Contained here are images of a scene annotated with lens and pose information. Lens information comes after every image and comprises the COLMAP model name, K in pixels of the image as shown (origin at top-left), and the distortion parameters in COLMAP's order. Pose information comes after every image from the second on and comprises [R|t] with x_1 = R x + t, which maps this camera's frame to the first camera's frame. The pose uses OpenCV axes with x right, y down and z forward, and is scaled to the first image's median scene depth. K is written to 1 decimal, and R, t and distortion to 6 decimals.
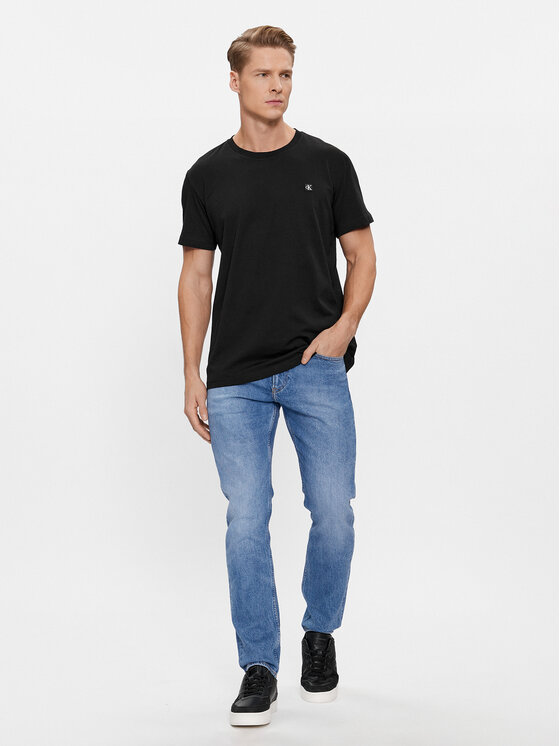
lens RADIAL K [[1149.0, 0, 280.0], [0, 1149.0, 373.0], [0, 0, 1]] dist [-0.143810, -0.071958]
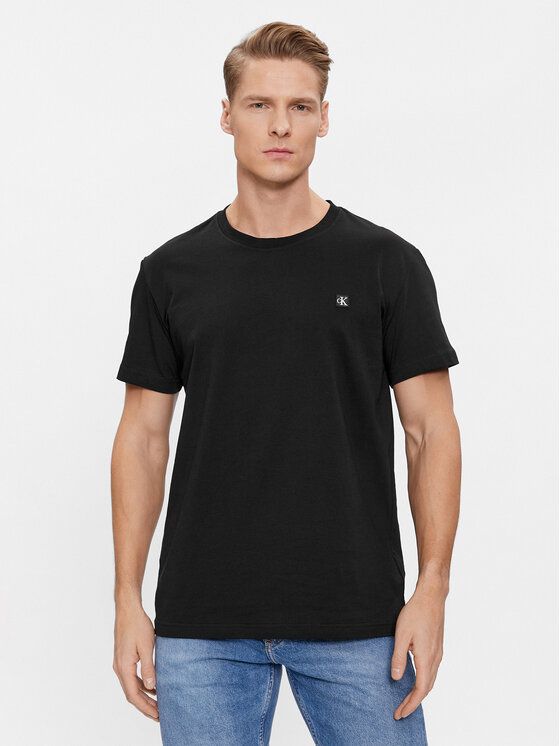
lens RADIAL K [[1626.2, 0, 280.0], [0, 1626.2, 373.0], [0, 0, 1]] dist [0.034590, -0.098310]
pose [[0.998876, 0.042533, 0.020934, -0.022777], [-0.040324, 0.994513, -0.096525, -0.040412], [-0.024925, 0.095573, 0.995110, 0.161871]]
